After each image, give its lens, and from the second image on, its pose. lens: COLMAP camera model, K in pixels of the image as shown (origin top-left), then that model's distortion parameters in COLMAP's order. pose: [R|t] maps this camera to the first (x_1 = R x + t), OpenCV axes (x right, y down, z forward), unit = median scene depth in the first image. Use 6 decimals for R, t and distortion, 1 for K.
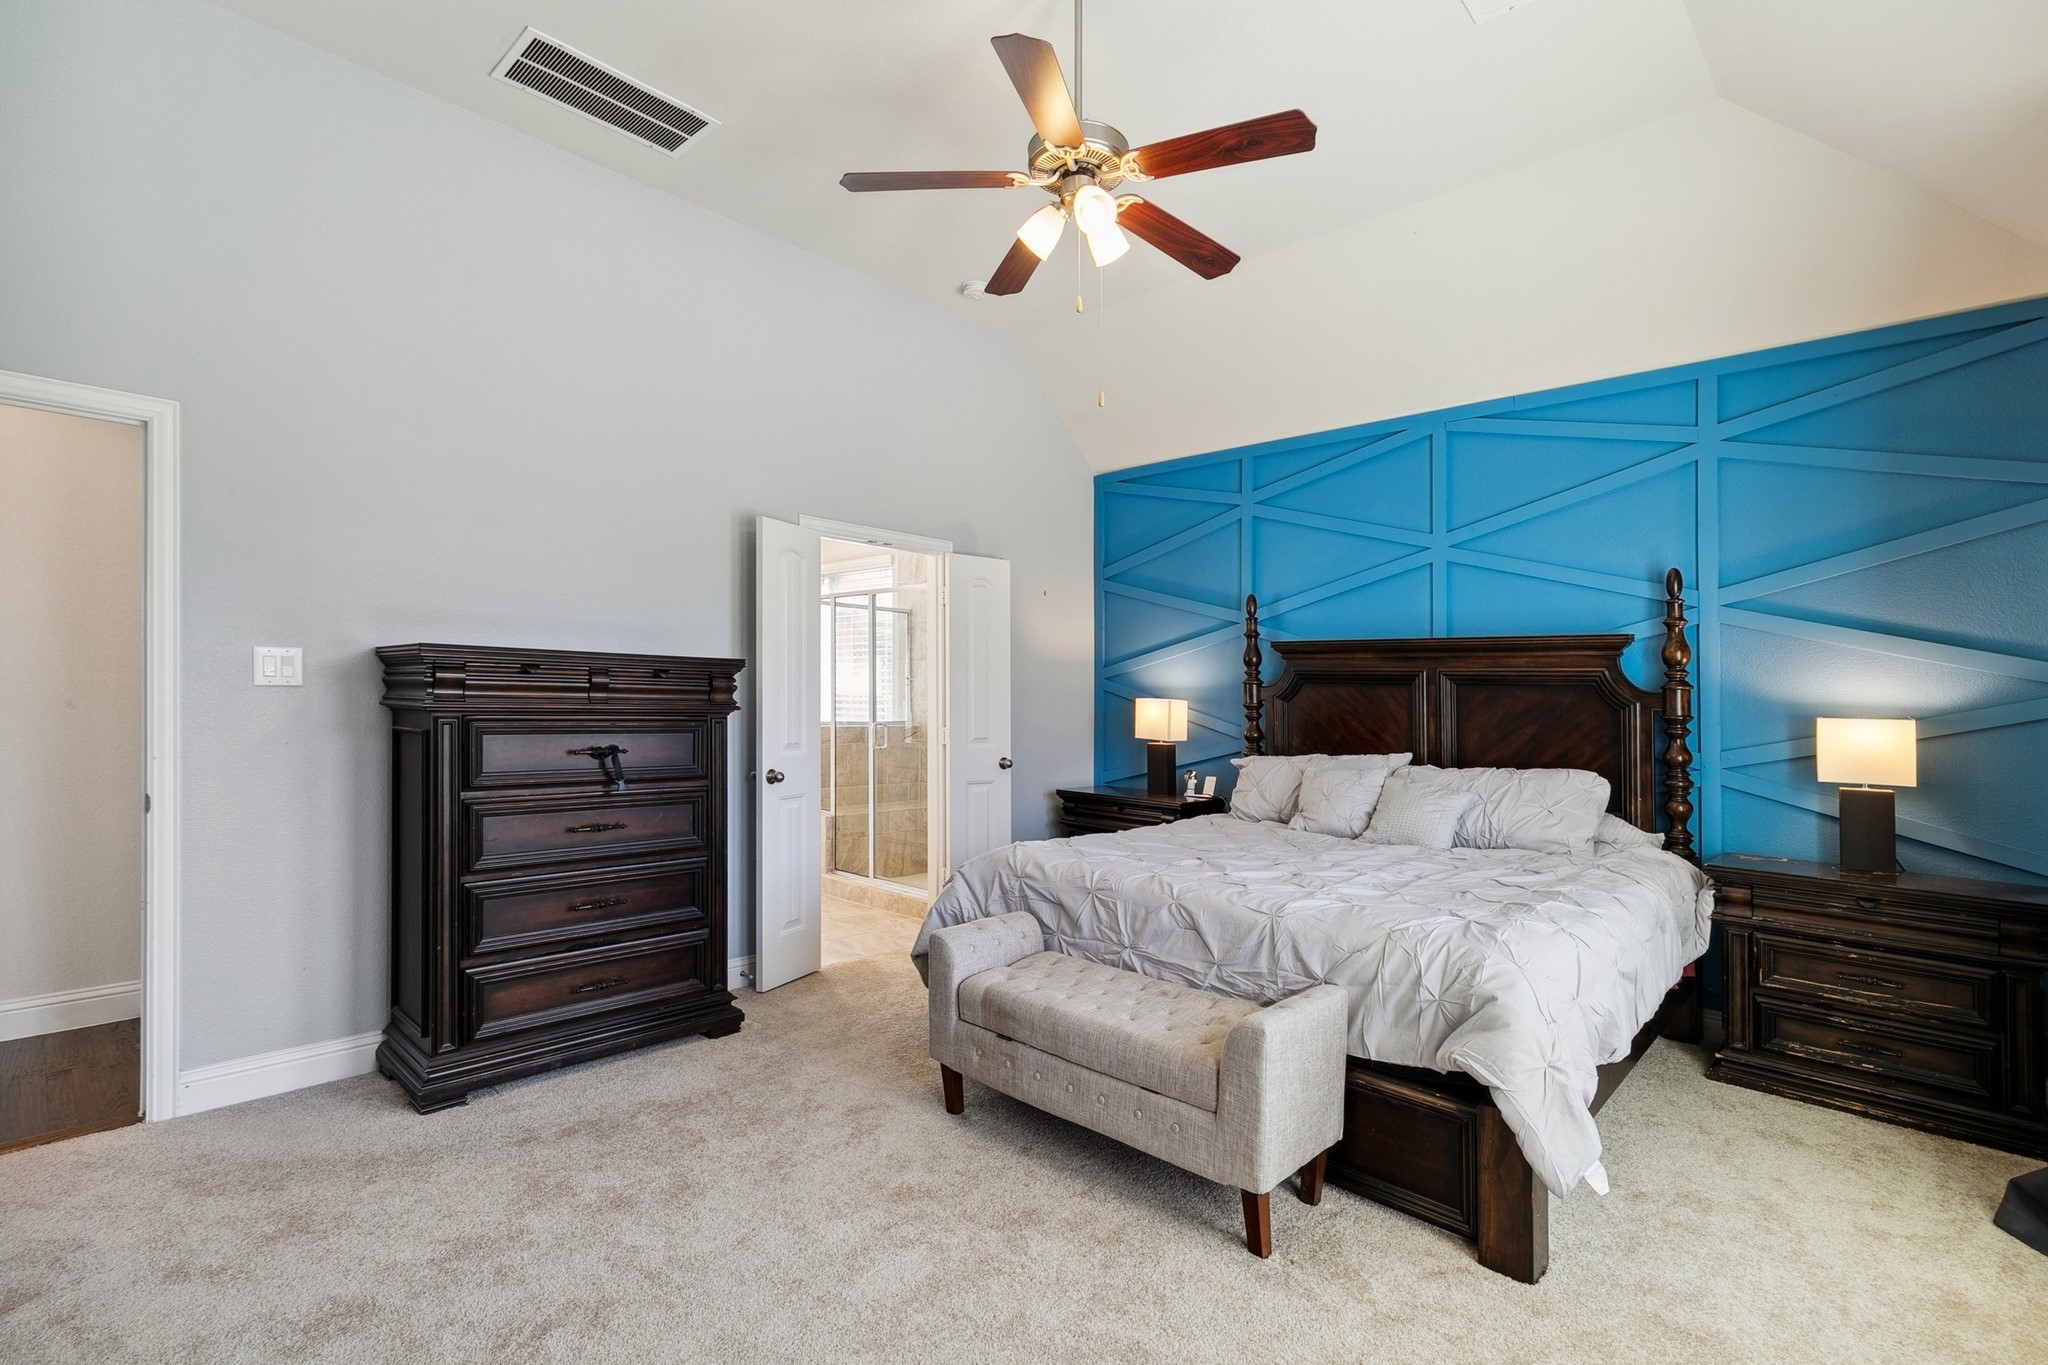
lens RADIAL K [[938.3, 0, 1021.4], [0, 938.3, 700.1], [0, 0, 1]] dist [-0.000730, -0.000080]
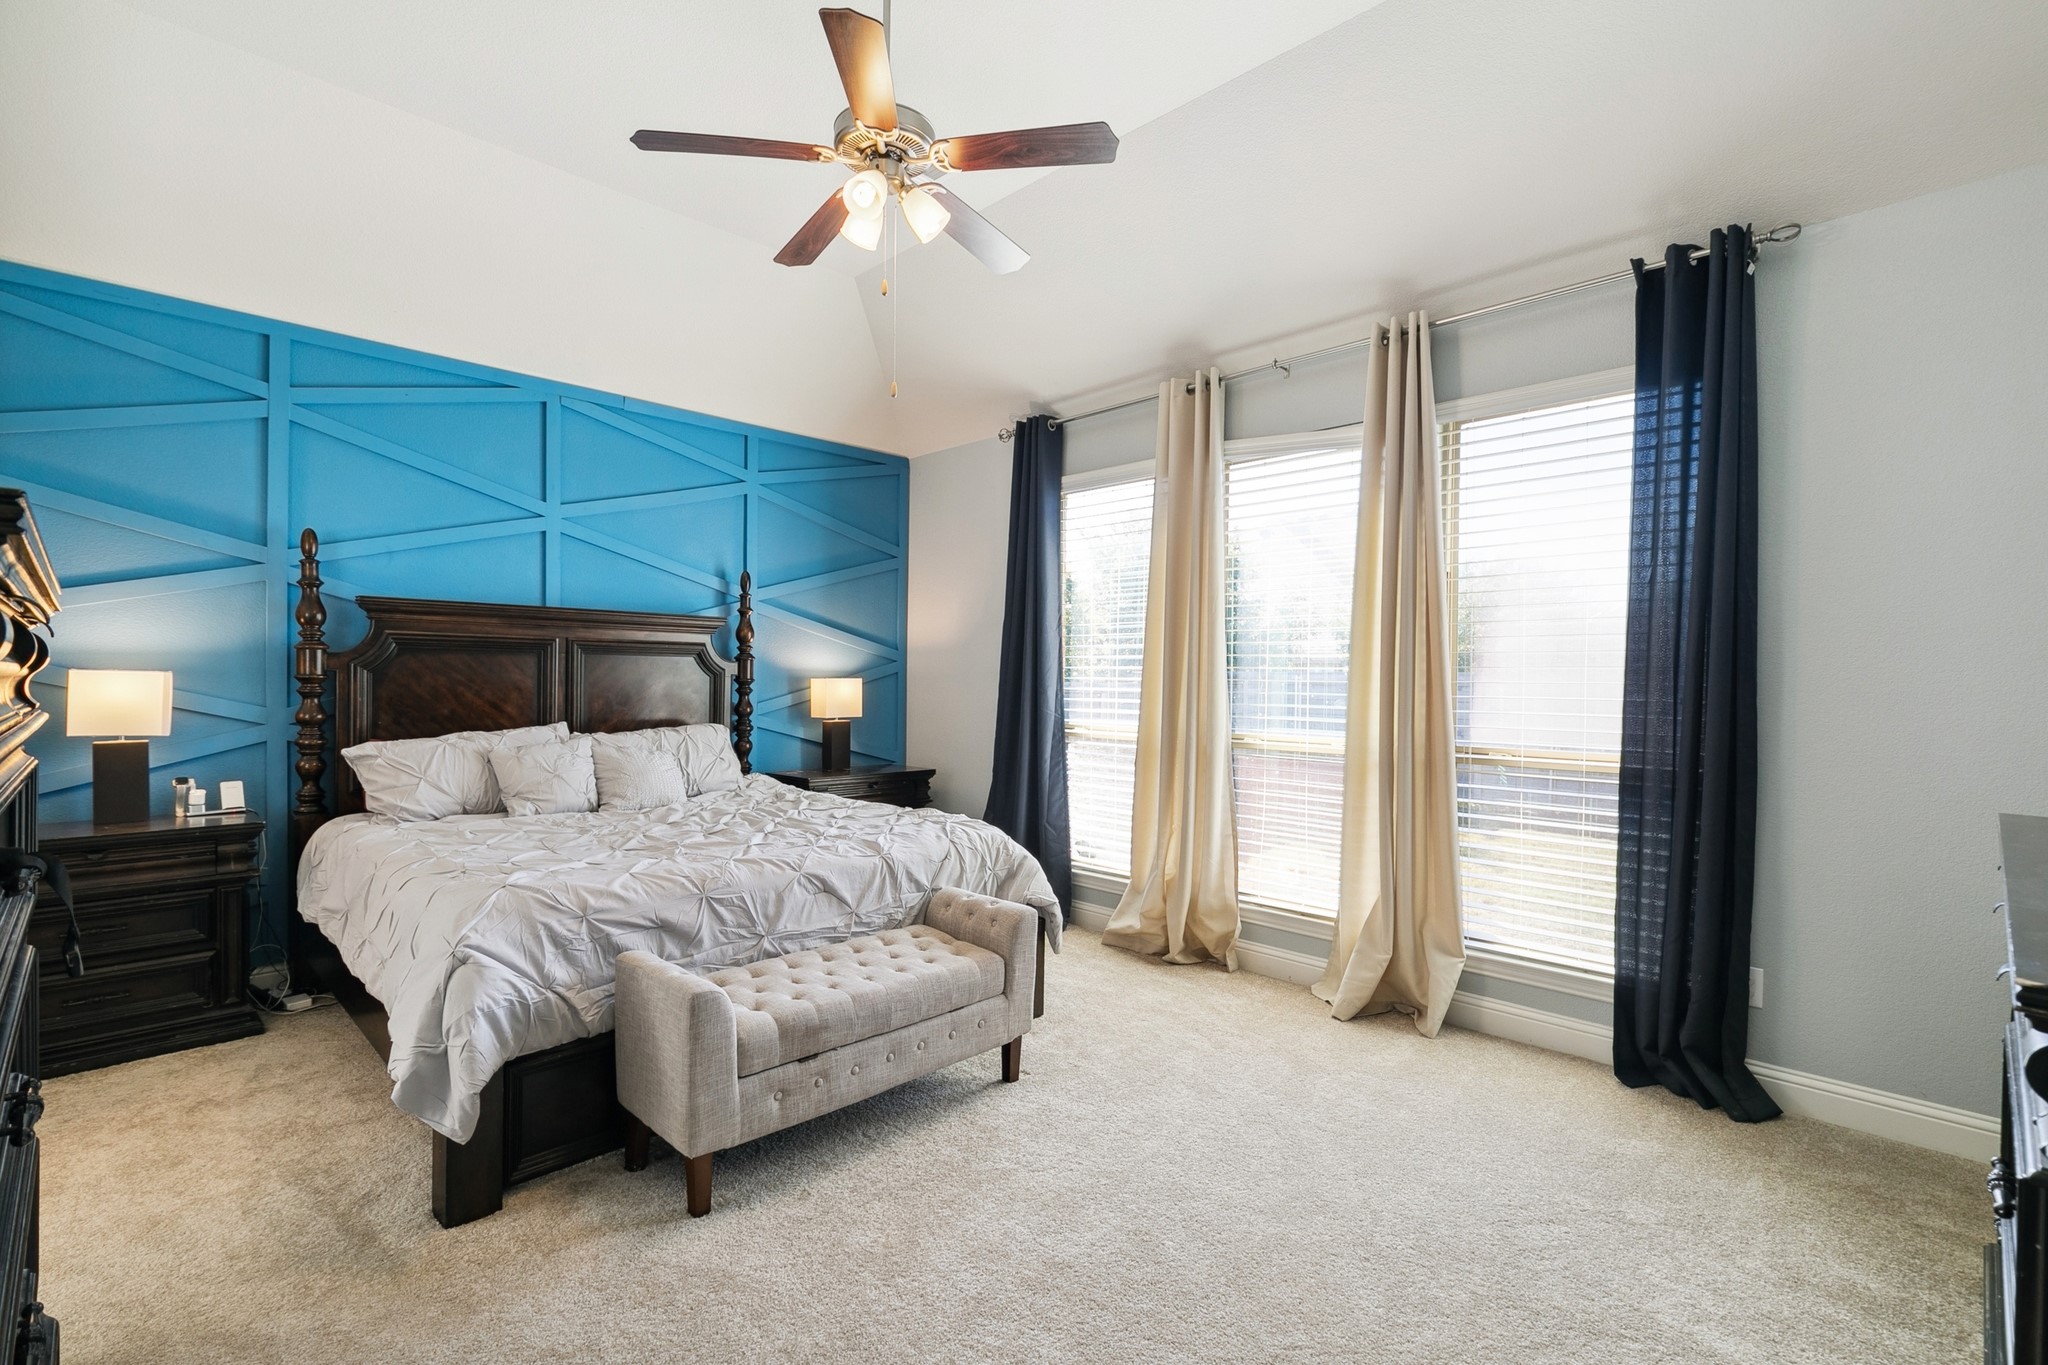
lens RADIAL K [[926.0, 0, 1013.5], [0, 926.0, 674.4], [0, 0, 1]] dist [0.022573, -0.000005]
pose [[0.034329, -0.022368, 0.999160, -0.560499], [-0.005465, 0.999730, 0.022568, -0.019370], [-0.999396, -0.006235, 0.034198, 0.483643]]
